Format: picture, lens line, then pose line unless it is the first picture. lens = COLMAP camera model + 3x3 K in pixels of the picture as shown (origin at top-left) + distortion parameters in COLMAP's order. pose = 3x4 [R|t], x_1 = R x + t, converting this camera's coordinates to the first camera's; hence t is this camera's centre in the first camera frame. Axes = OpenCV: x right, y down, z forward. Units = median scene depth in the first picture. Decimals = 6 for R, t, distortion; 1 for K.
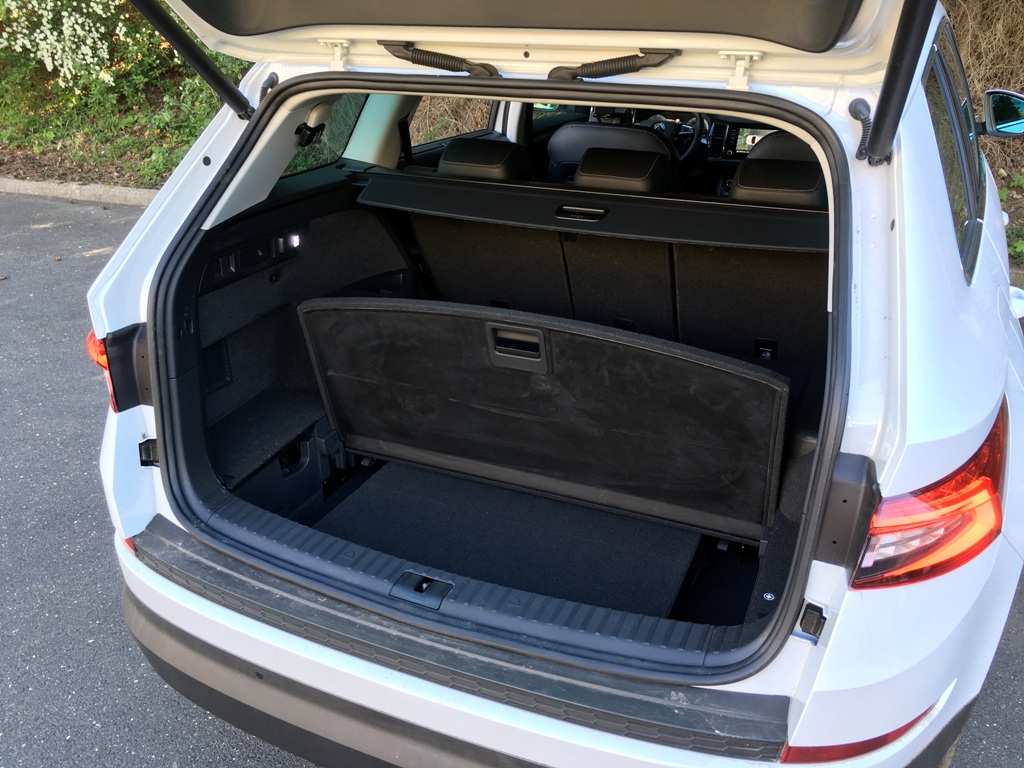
lens RADIAL K [[876.5, 0, 511.1], [0, 876.5, 380.9], [0, 0, 1]] dist [0.081719, -0.127995]
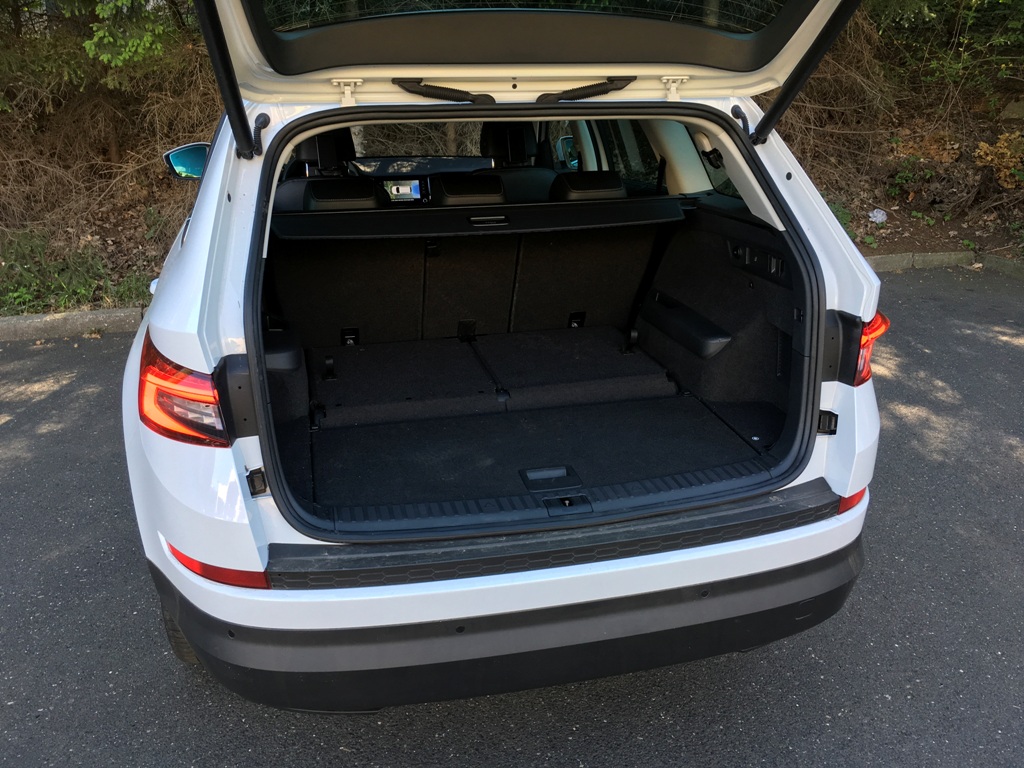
lens RADIAL K [[876.5, 0, 511.1], [0, 876.5, 380.9], [0, 0, 1]] dist [0.081719, -0.127995]
pose [[0.792433, -0.204125, 0.574789, -0.831165], [0.258240, 0.965994, -0.012969, 0.064639], [-0.552595, 0.158711, 0.818199, 0.012999]]
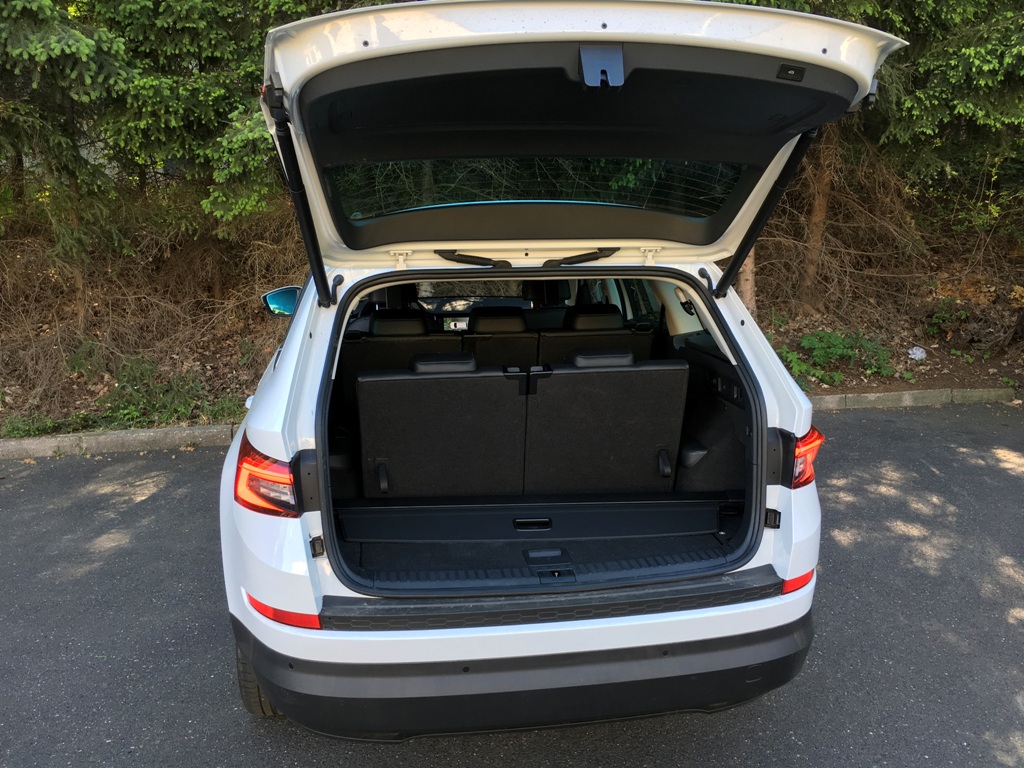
lens RADIAL K [[876.5, 0, 511.1], [0, 876.5, 380.9], [0, 0, 1]] dist [0.081719, -0.127995]
pose [[0.841211, -0.105414, 0.530332, -0.952994], [0.229702, 0.957578, -0.174014, 0.158450], [-0.489491, 0.268200, 0.829739, -0.339542]]
